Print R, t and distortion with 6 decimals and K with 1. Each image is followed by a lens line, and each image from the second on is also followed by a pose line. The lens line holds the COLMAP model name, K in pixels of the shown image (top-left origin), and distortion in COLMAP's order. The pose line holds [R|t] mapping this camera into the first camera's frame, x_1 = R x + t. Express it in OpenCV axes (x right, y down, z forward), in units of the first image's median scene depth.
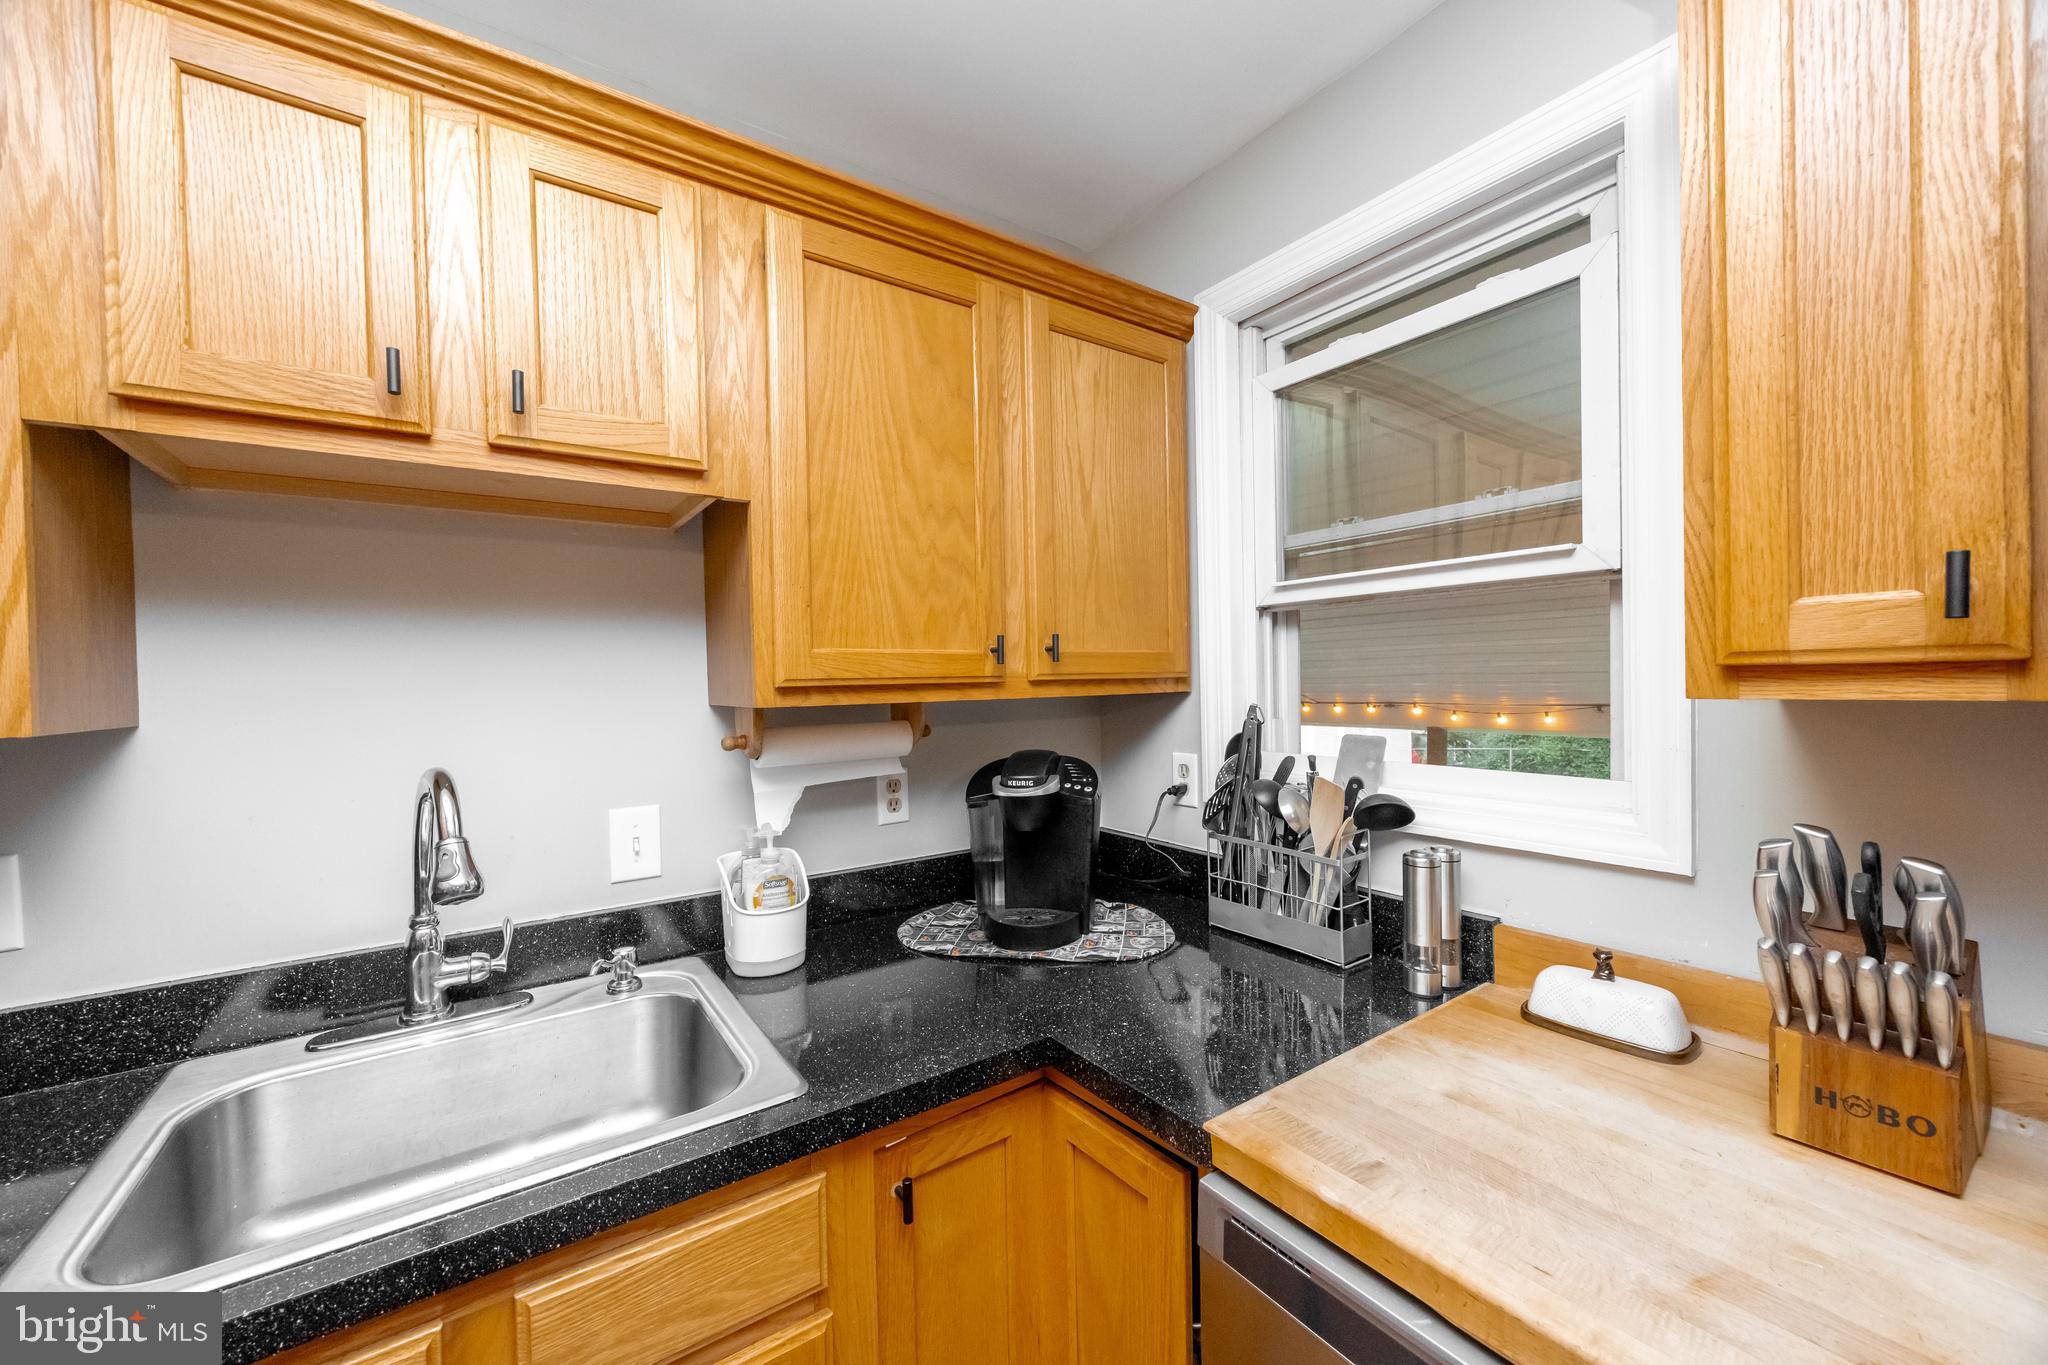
lens RADIAL K [[781.8, 0, 1026.2], [0, 781.8, 688.3], [0, 0, 1]] dist [-0.000131, 0.000200]
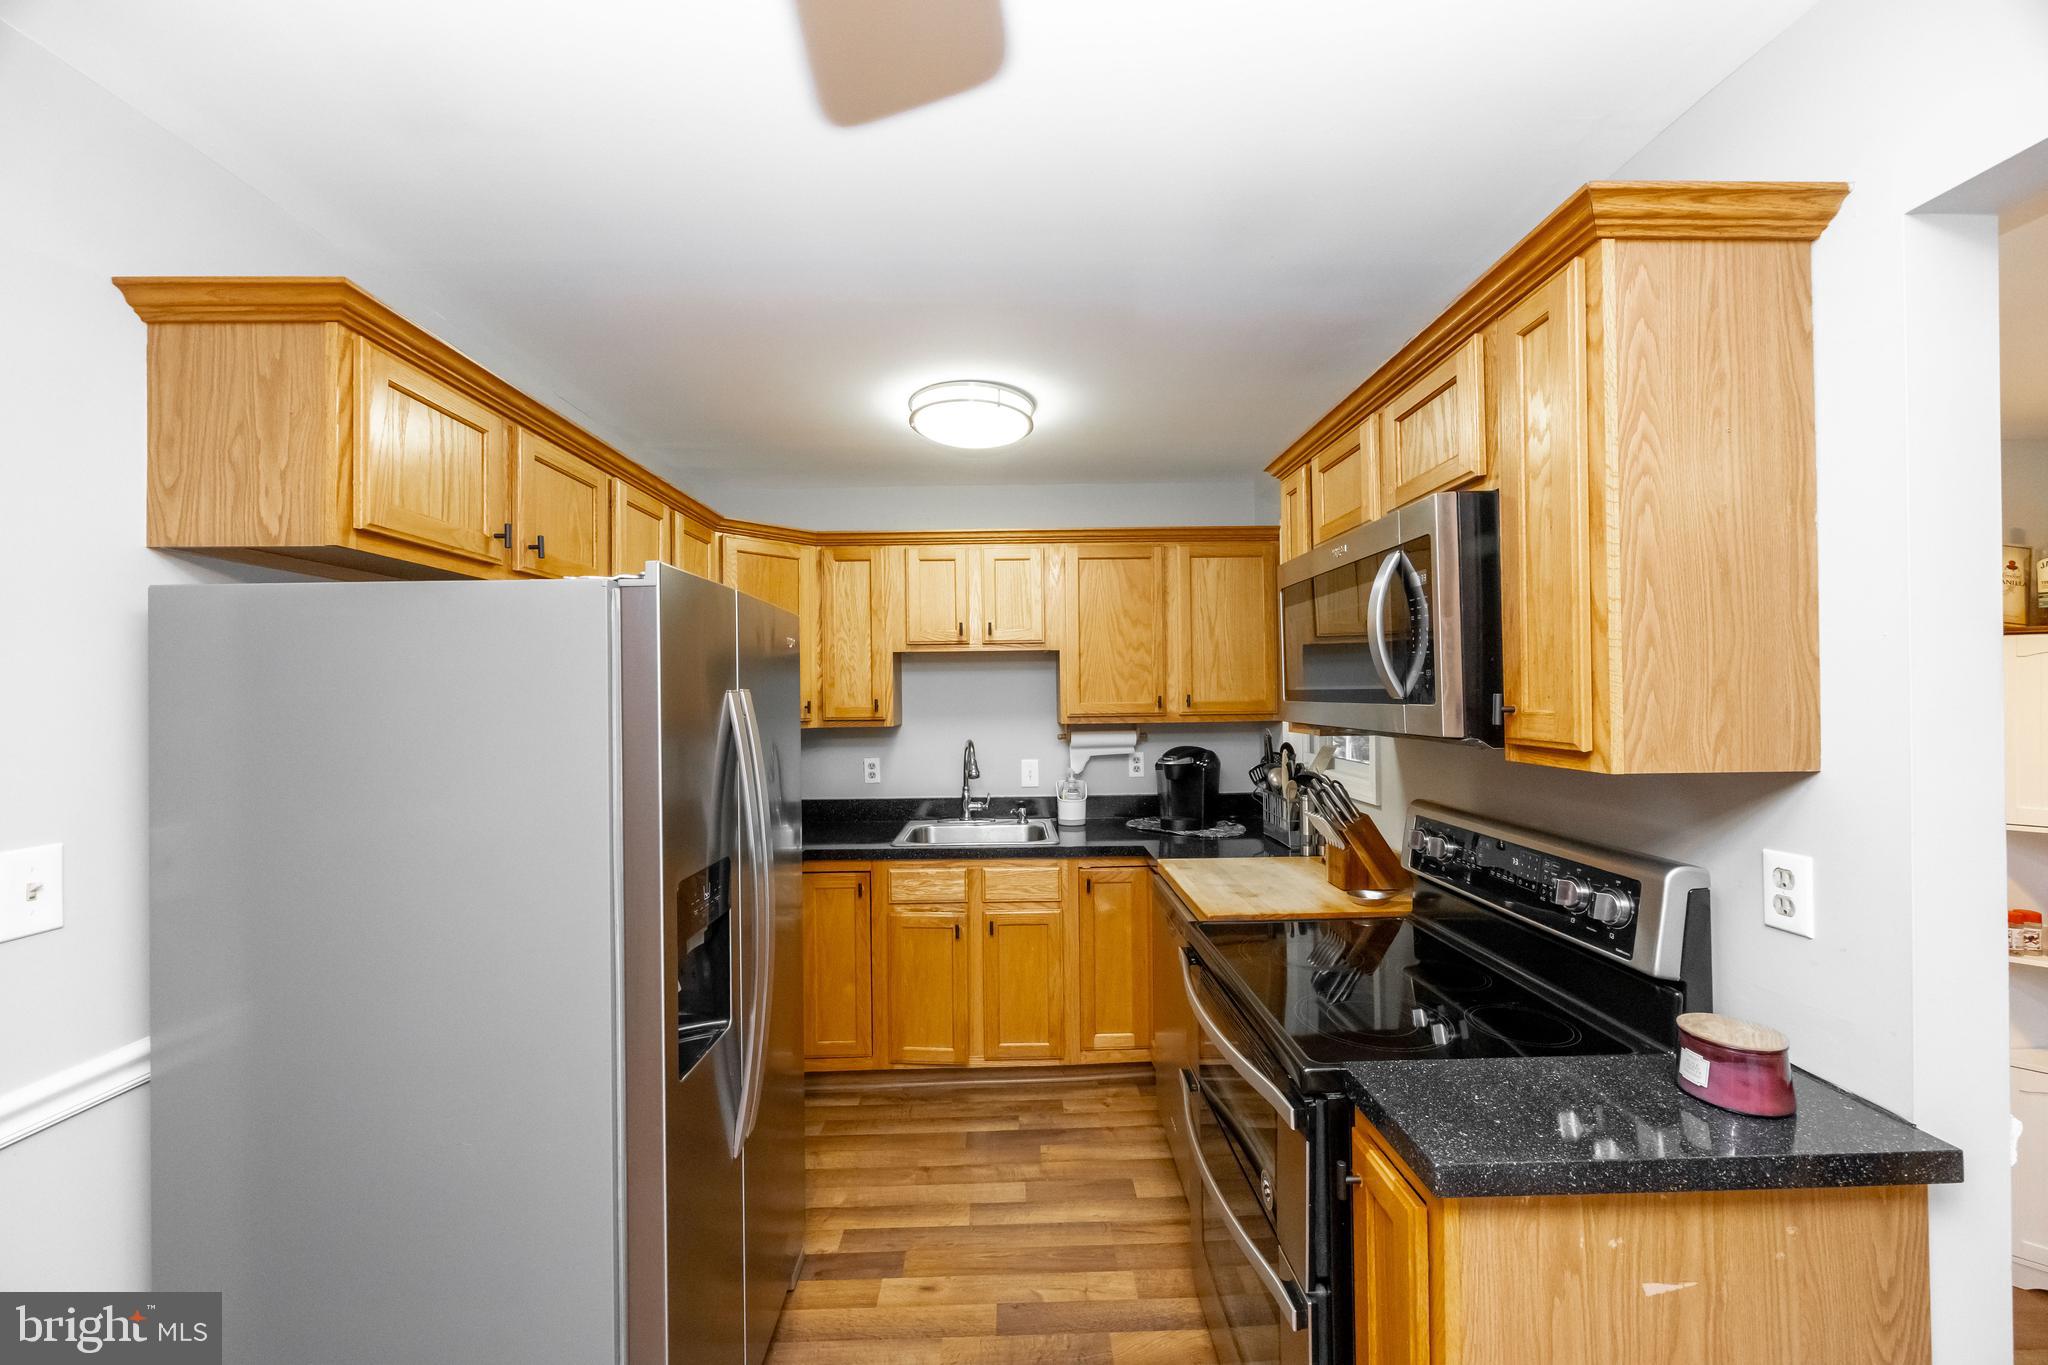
lens RADIAL K [[781.8, 0, 1023.5], [0, 781.8, 684.0], [0, 0, 1]] dist [-0.000131, 0.000200]
pose [[0.831852, 0.003620, -0.554985, 1.053420], [-0.011265, 0.999883, -0.010364, -0.084187], [0.554883, 0.014873, 0.831796, -1.349819]]
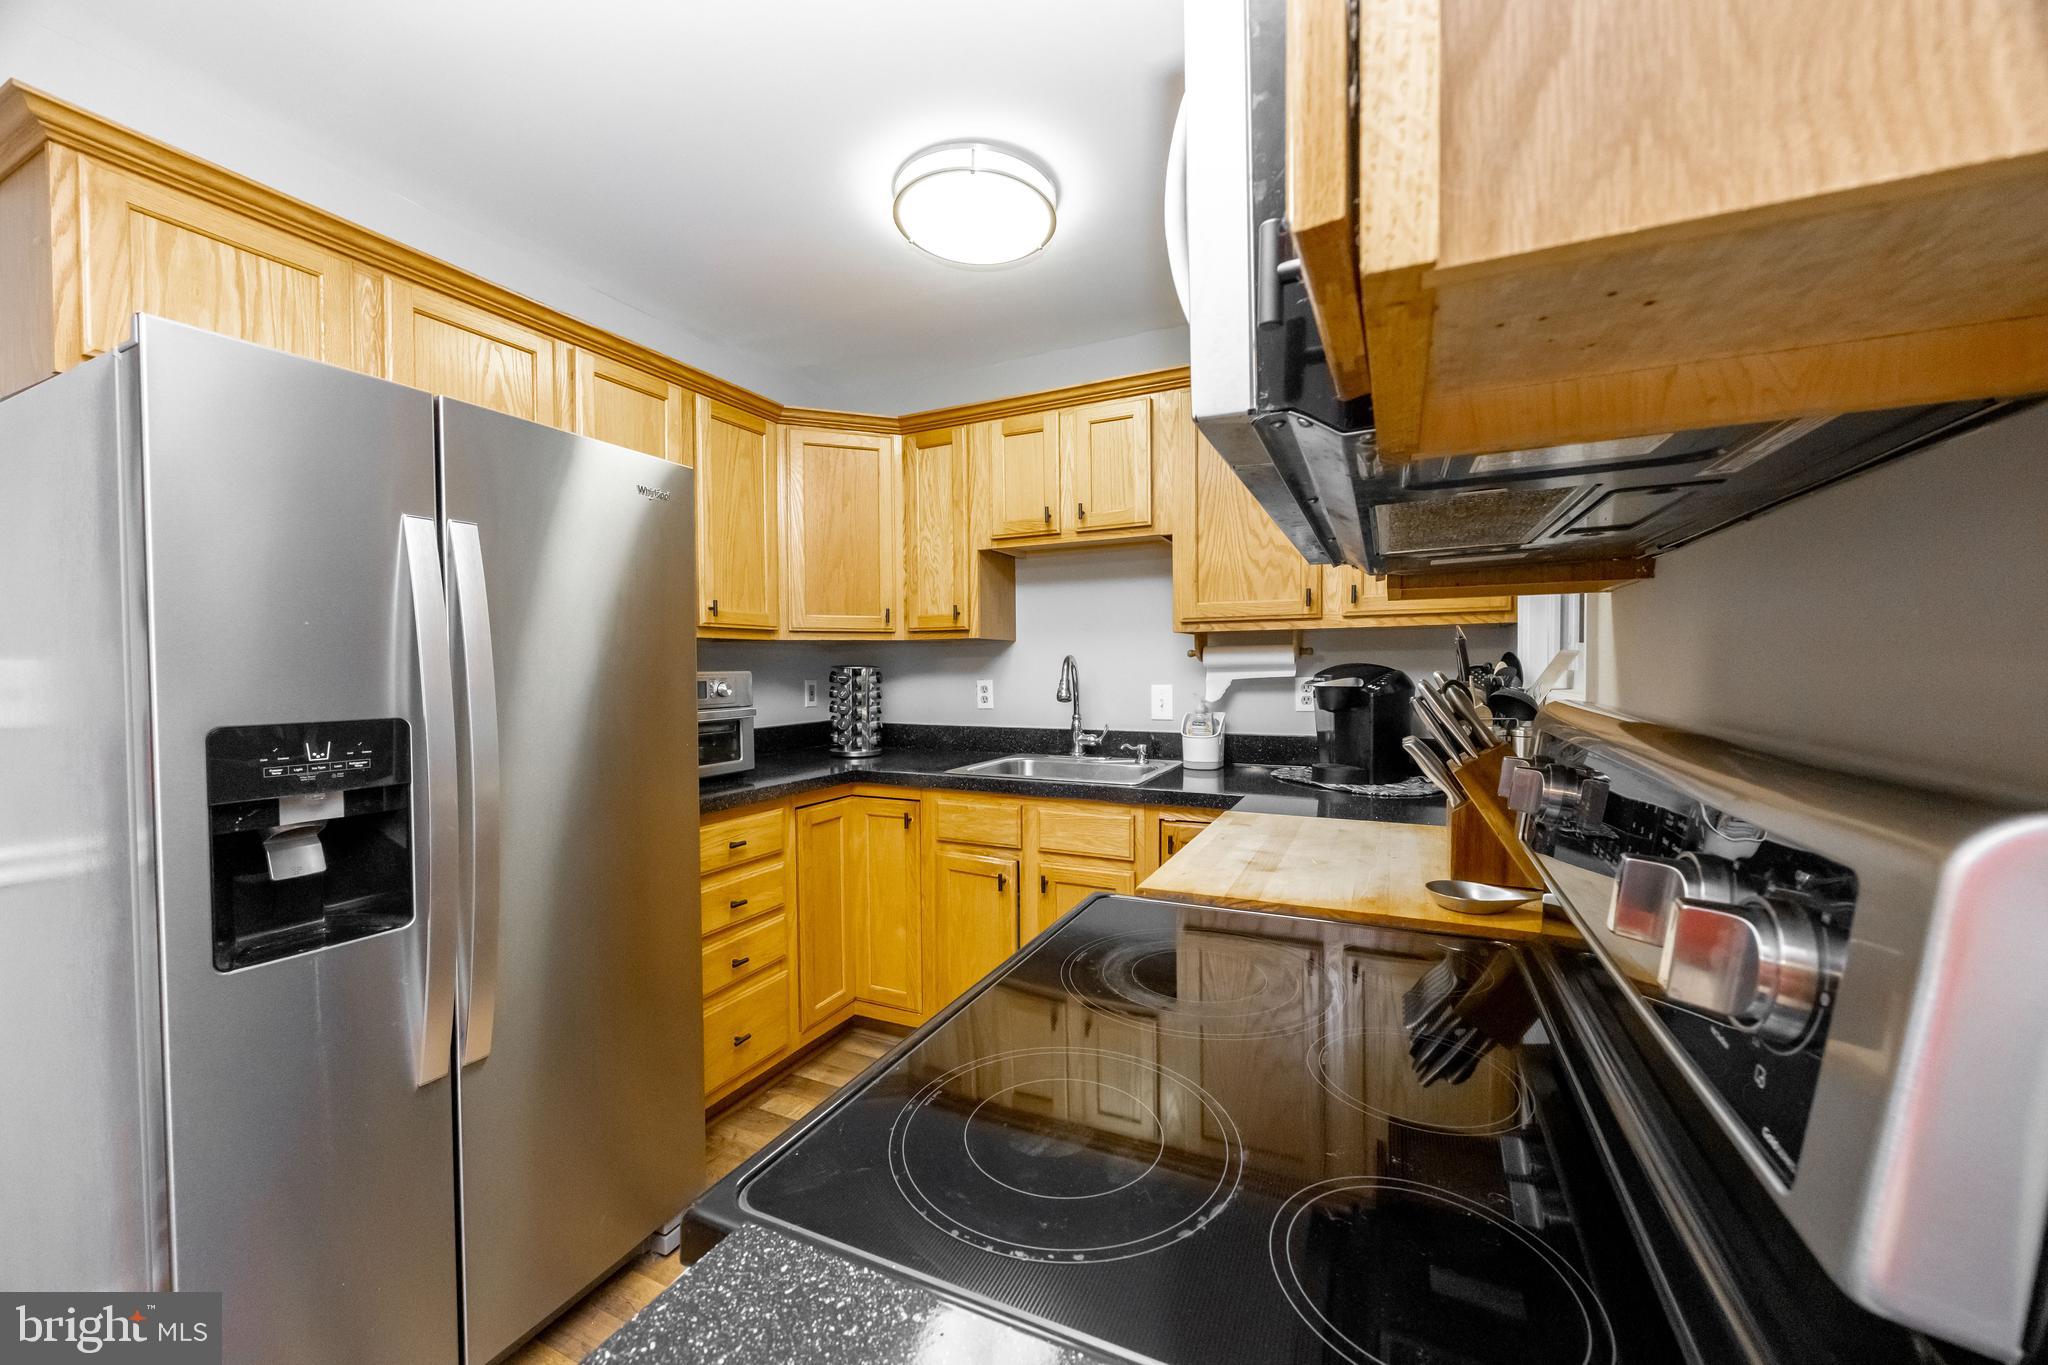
lens RADIAL K [[781.8, 0, 1020.8], [0, 781.8, 681.8], [0, 0, 1]] dist [-0.000131, 0.000200]
pose [[0.492646, 0.032749, -0.869613, 1.240561], [-0.011810, 0.999451, 0.030948, 0.093558], [0.870150, -0.004976, 0.492763, -0.382477]]
